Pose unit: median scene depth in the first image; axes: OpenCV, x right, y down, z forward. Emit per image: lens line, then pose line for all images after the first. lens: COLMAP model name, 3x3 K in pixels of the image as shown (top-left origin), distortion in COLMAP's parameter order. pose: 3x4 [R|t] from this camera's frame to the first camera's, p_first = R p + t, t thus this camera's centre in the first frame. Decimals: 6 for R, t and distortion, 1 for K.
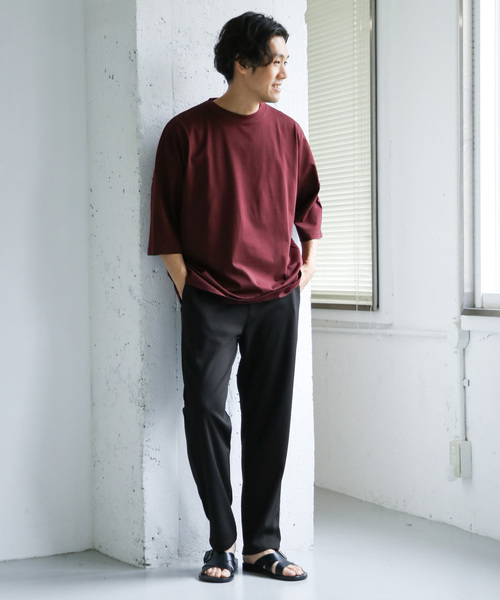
lens RADIAL K [[1146.8, 0, 249.8], [0, 1146.8, 300.1], [0, 0, 1]] dist [-0.028515, 0.000000]
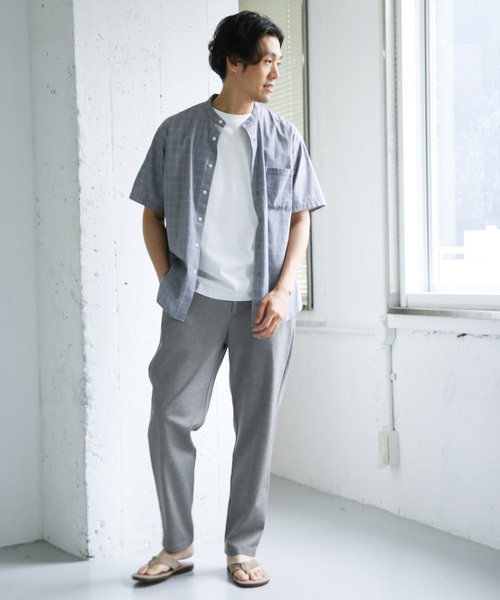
lens RADIAL K [[960.4, 0, 227.4], [0, 960.4, 282.5], [0, 0, 1]] dist [-0.012848, 0.000000]
pose [[0.999821, -0.010096, 0.015992, 0.020751], [0.010398, 0.999767, -0.018937, -0.000900], [-0.015797, 0.019100, 0.999693, 0.104550]]
